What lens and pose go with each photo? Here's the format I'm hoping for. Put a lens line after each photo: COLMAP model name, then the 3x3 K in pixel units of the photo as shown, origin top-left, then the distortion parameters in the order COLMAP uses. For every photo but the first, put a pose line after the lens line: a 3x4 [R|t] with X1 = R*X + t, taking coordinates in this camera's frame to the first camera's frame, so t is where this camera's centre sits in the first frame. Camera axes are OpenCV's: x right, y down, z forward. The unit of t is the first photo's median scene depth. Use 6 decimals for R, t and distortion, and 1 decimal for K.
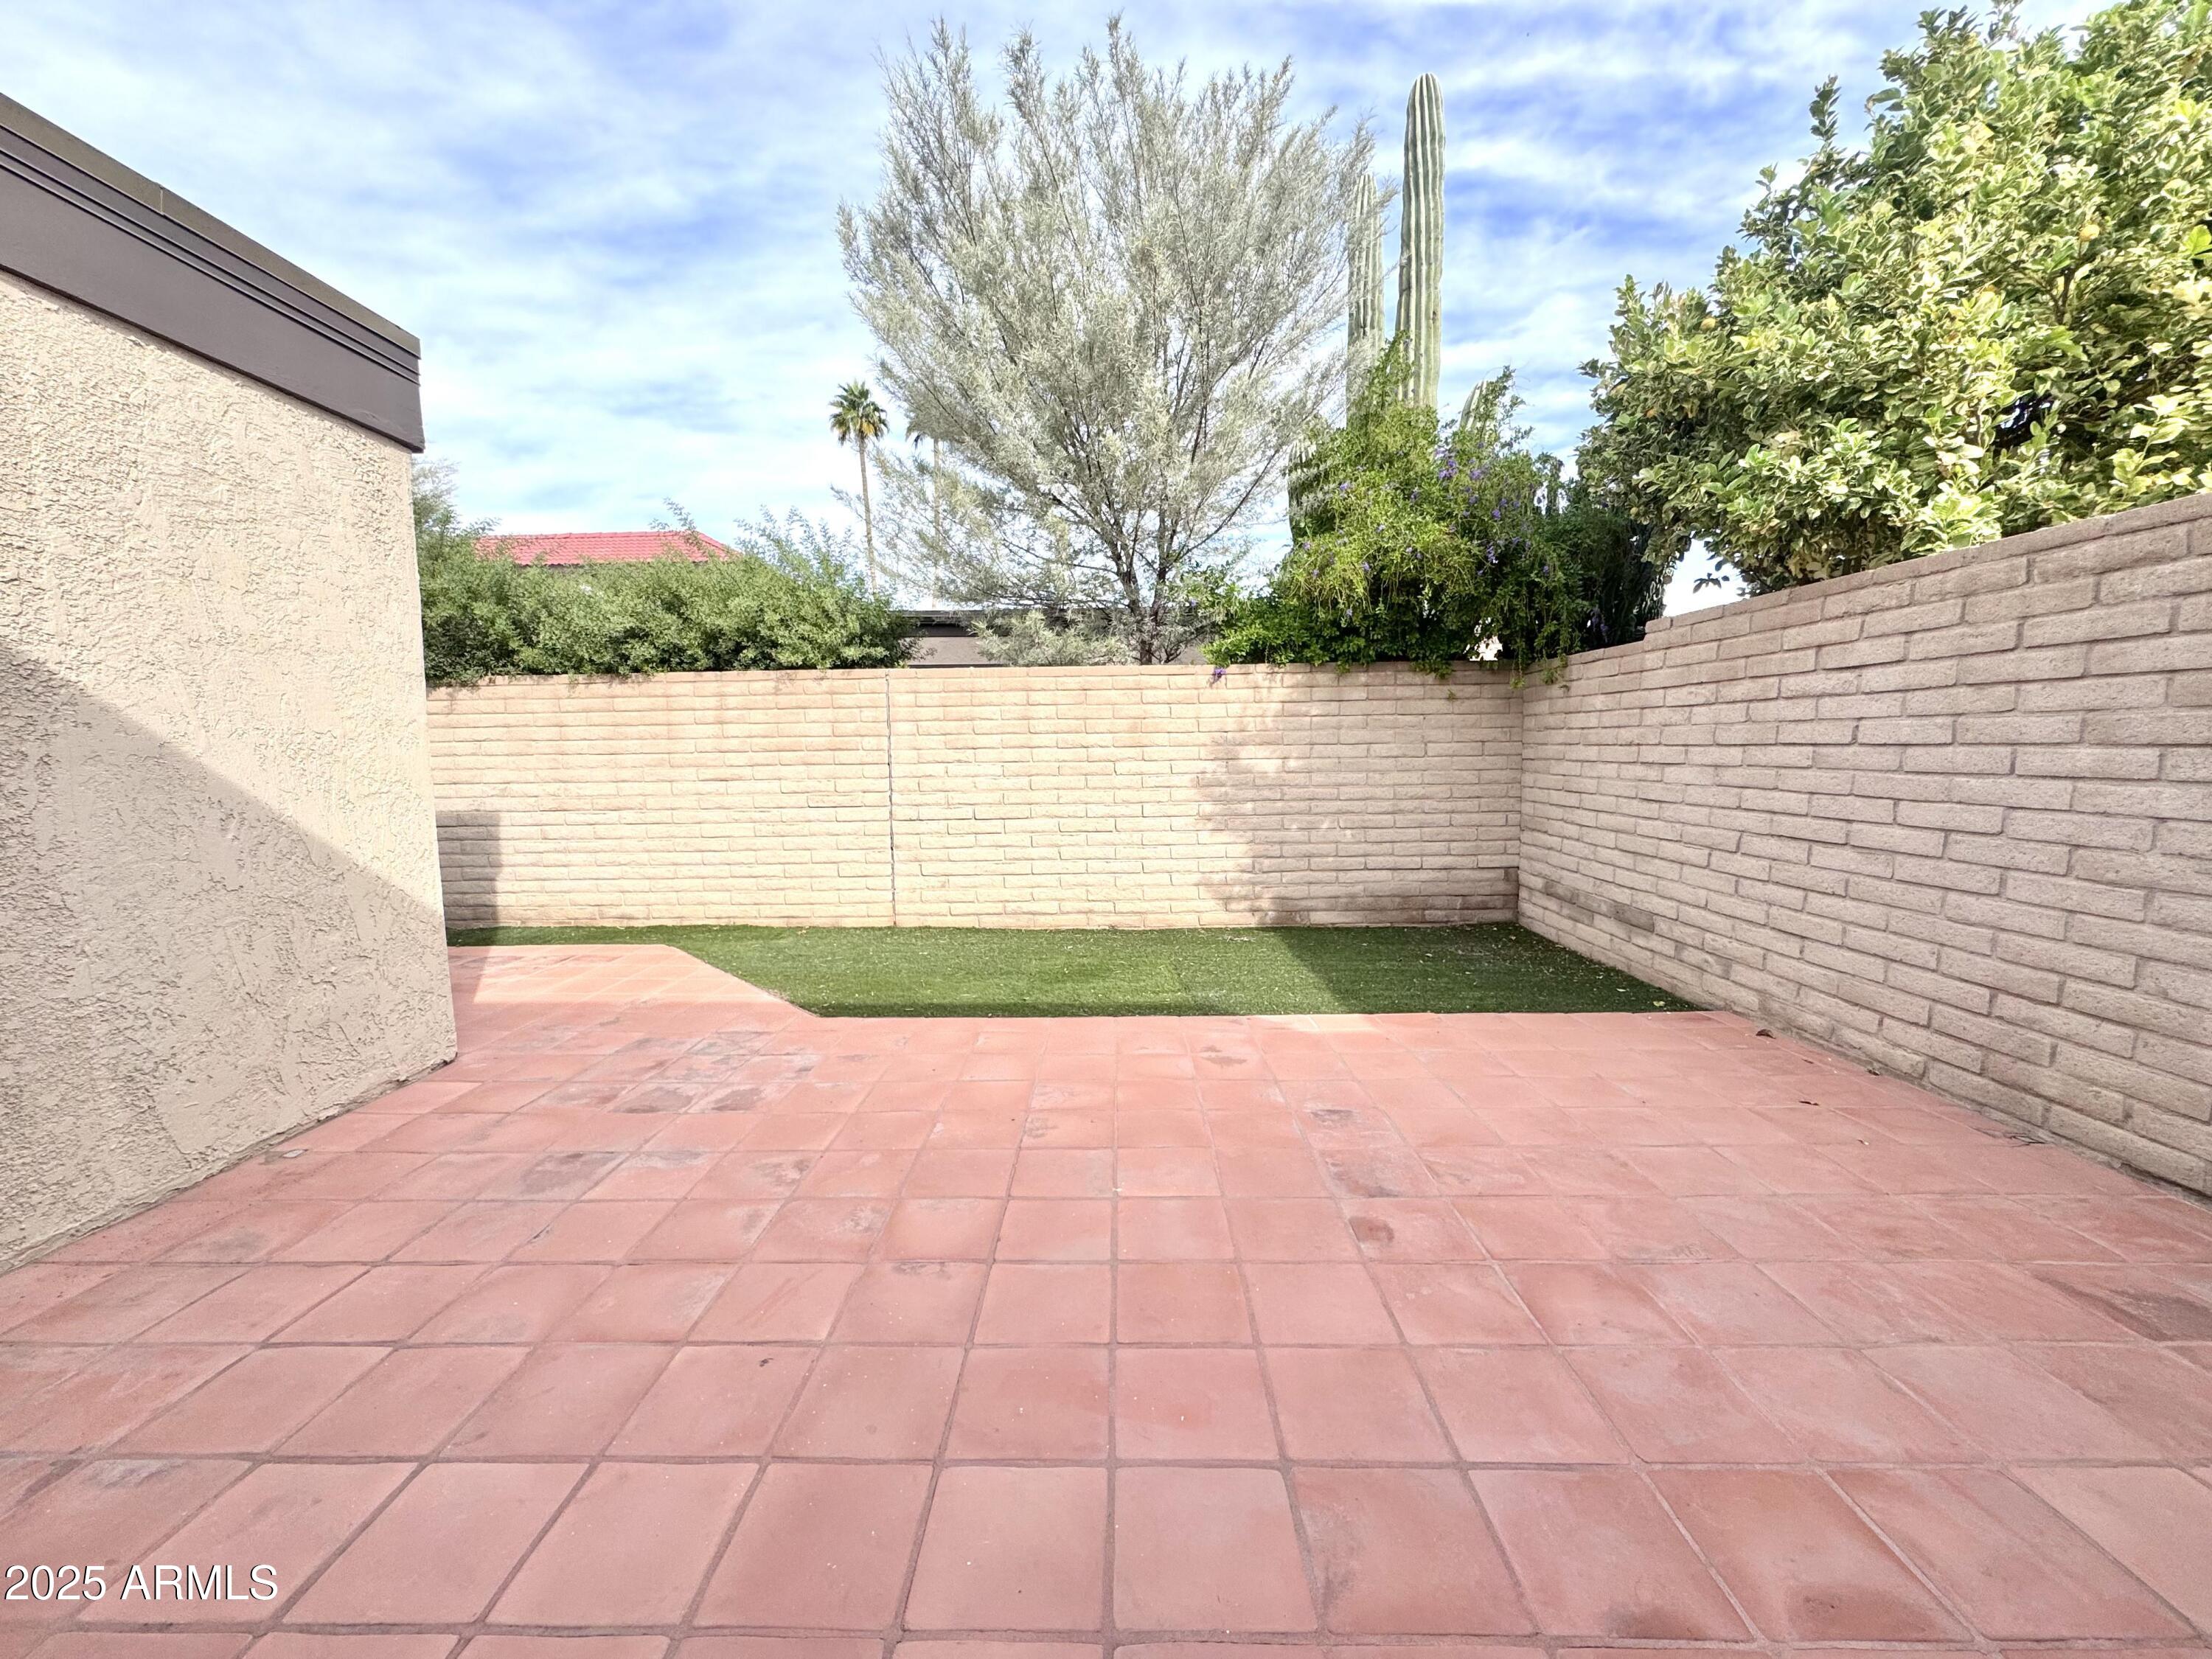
lens RADIAL K [[885.5, 0, 1105.5], [0, 885.5, 827.3], [0, 0, 1]] dist [-0.001259, -0.000119]
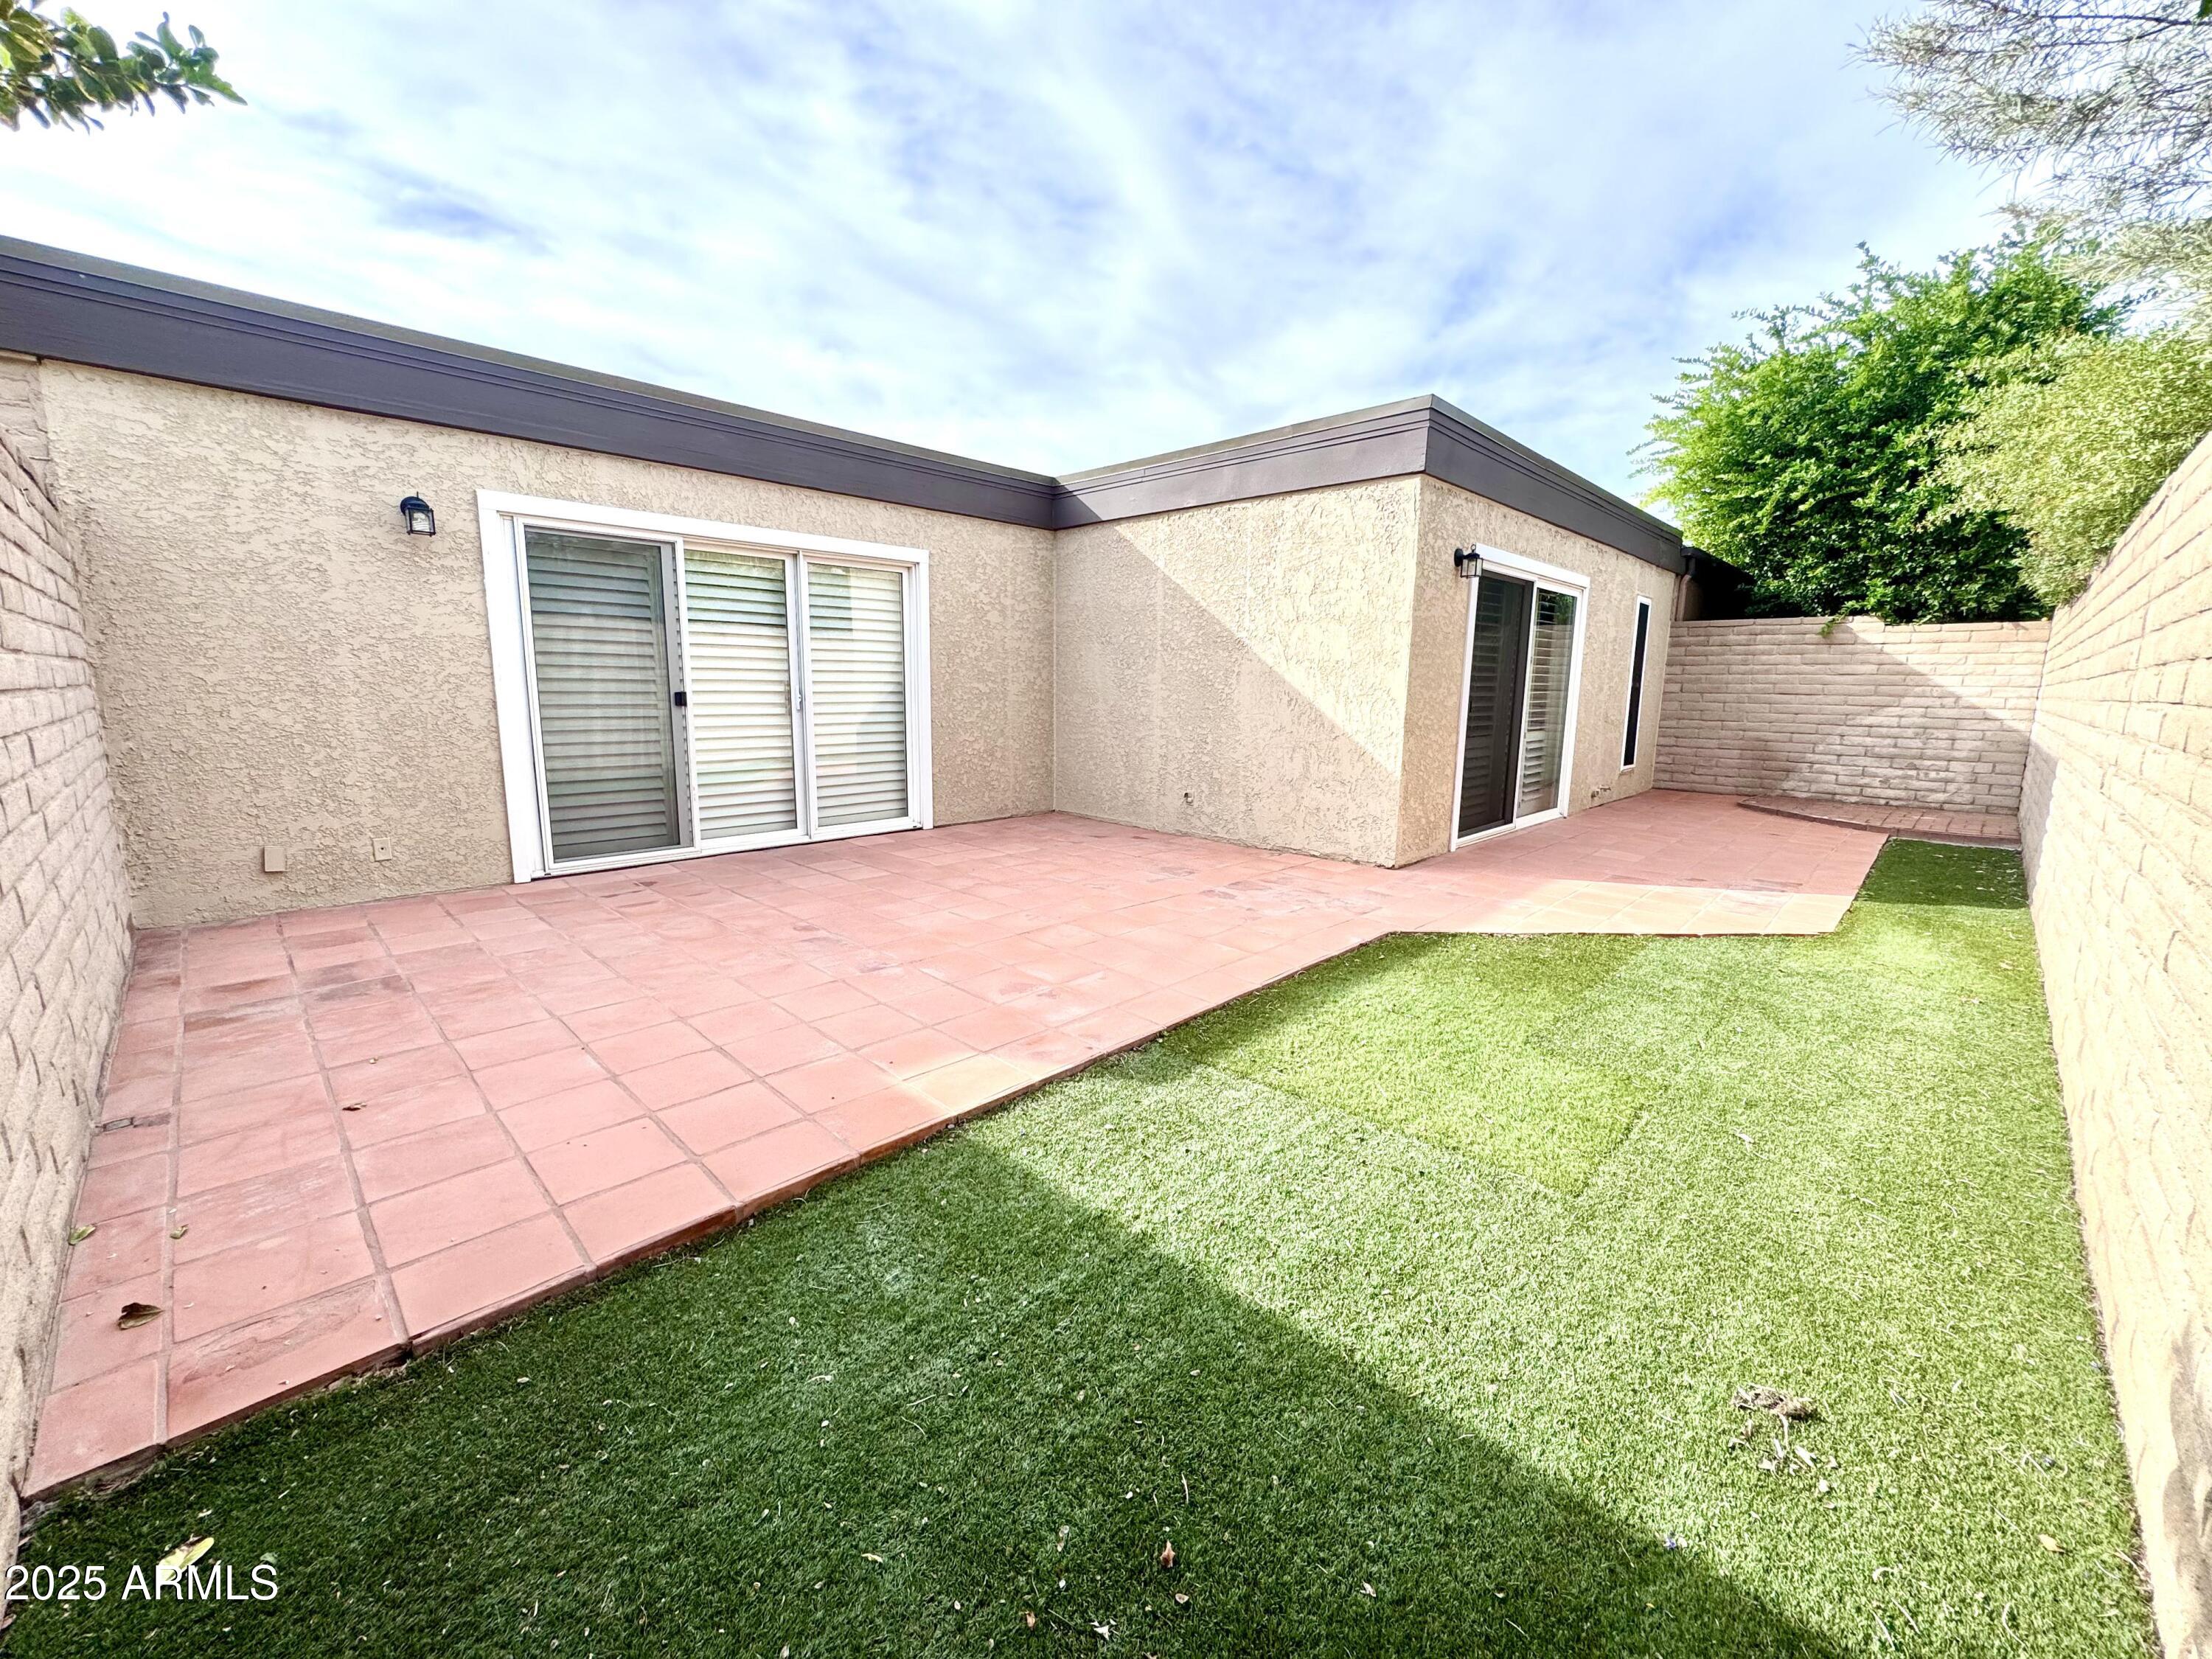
lens RADIAL K [[885.5, 0, 1105.5], [0, 885.5, 827.3], [0, 0, 1]] dist [-0.001259, -0.000119]
pose [[-0.686697, 0.118871, -0.717159, 1.030713], [-0.065198, 0.972493, 0.223622, -0.180240], [0.724014, 0.200318, -0.660058, 2.317726]]
